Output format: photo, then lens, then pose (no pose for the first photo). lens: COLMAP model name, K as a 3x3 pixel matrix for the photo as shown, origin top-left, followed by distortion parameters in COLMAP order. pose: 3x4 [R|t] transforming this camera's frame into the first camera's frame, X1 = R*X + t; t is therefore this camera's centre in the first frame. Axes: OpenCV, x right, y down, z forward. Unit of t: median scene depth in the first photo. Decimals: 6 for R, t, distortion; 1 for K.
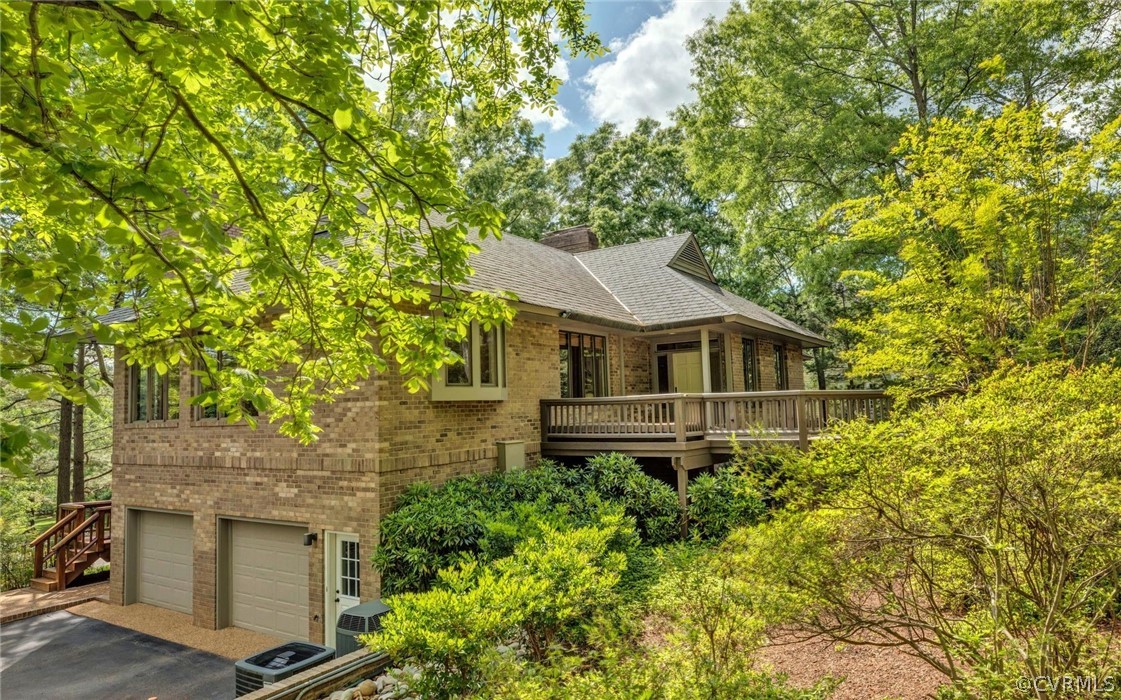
lens RADIAL K [[678.8, 0, 561.5], [0, 678.8, 350.5], [0, 0, 1]] dist [0.002570, 0.000323]
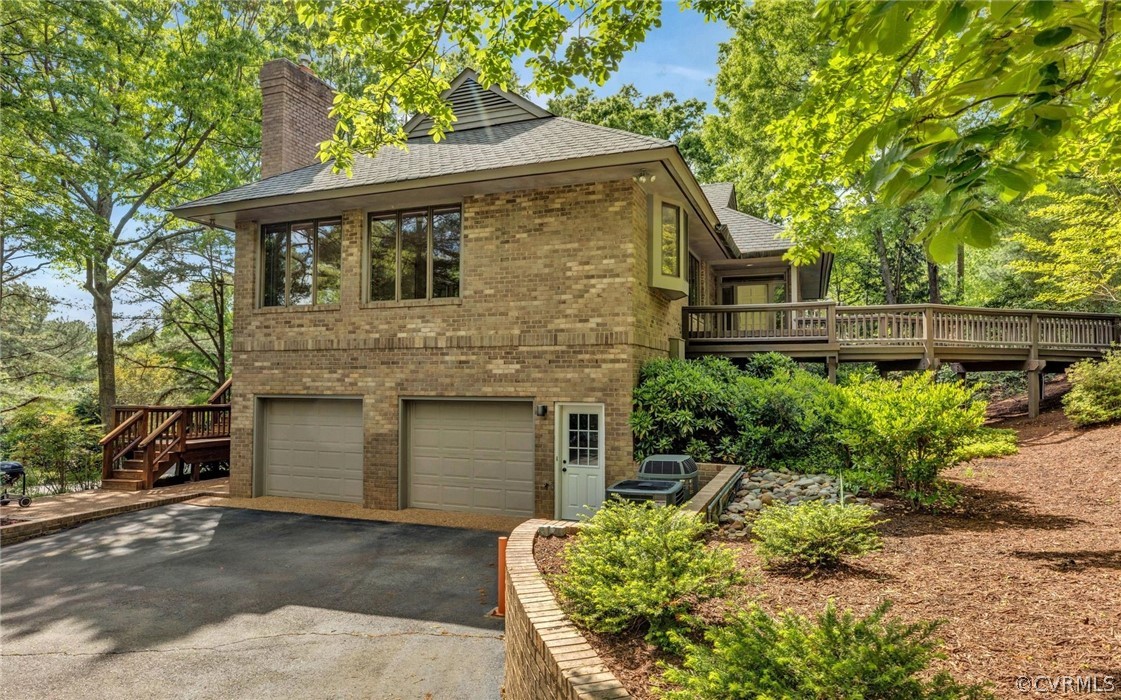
lens RADIAL K [[663.6, 0, 559.2], [0, 663.6, 347.8], [0, 0, 1]] dist [0.002321, 0.000759]
pose [[0.979318, 0.047108, 0.196765, -0.493128], [-0.053519, 0.998191, 0.027389, 0.138118], [-0.195118, -0.037353, 0.980068, 0.009081]]
